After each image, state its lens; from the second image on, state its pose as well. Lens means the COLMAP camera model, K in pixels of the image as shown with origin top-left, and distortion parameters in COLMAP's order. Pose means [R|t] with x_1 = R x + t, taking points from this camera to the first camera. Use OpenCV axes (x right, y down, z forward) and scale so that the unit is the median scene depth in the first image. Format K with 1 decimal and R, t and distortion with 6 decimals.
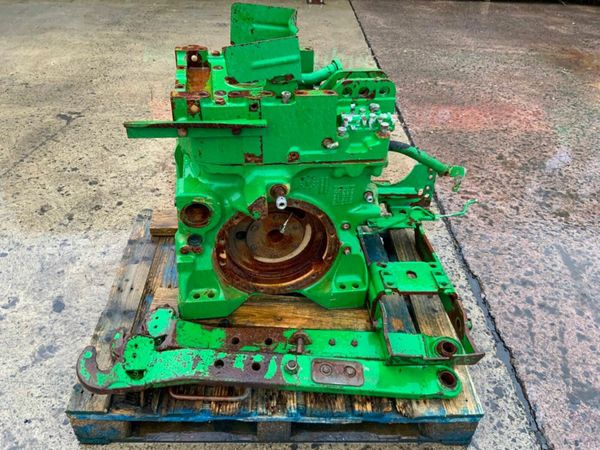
lens RADIAL K [[499.5, 0, 300.0], [0, 499.5, 225.0], [0, 0, 1]] dist [0.071078, -0.128918]
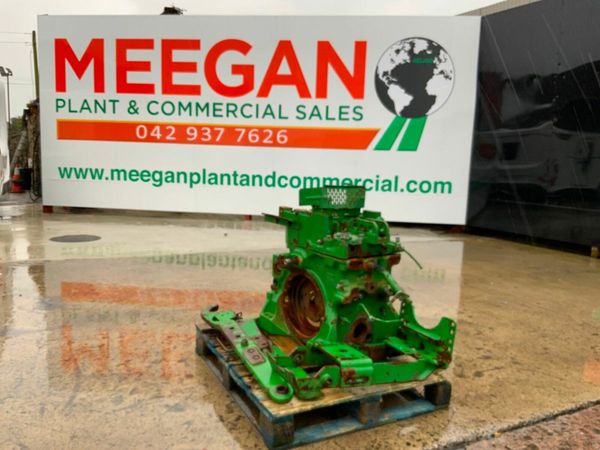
lens RADIAL K [[499.5, 0, 300.0], [0, 499.5, 225.0], [0, 0, 1]] dist [0.071078, -0.128918]
pose [[0.426287, 0.086981, -0.900396, 1.520494], [-0.549054, 0.815924, -0.181126, 0.143950], [0.718901, 0.571578, 0.395575, 0.180216]]
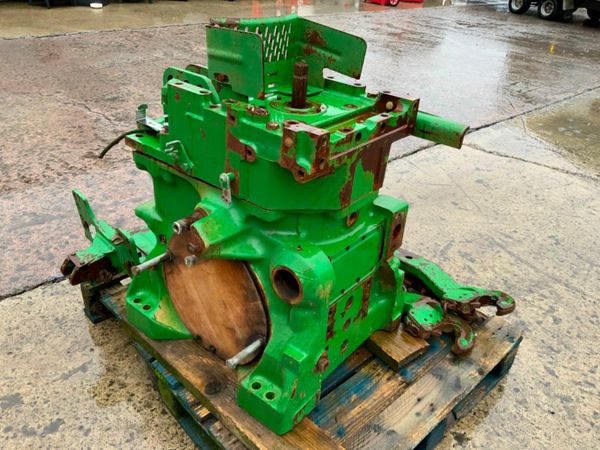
lens RADIAL K [[499.5, 0, 300.0], [0, 499.5, 225.0], [0, 0, 1]] dist [0.071078, -0.128918]
pose [[-0.651675, -0.457552, 0.604951, -0.648696], [0.368679, 0.505932, 0.779813, -0.781357], [-0.662869, 0.731218, -0.161013, 1.216827]]
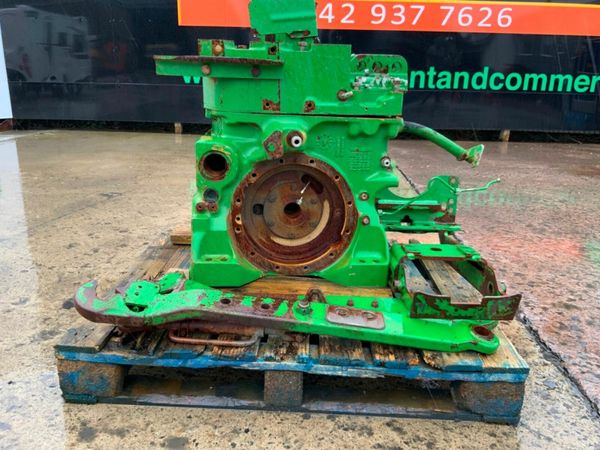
lens RADIAL K [[499.5, 0, 300.0], [0, 499.5, 225.0], [0, 0, 1]] dist [0.071078, -0.128918]
pose [[0.997659, -0.000391, -0.068391, 0.035334], [-0.022786, 0.940951, -0.337775, 0.414624], [0.064485, 0.338542, 0.938739, 0.090428]]
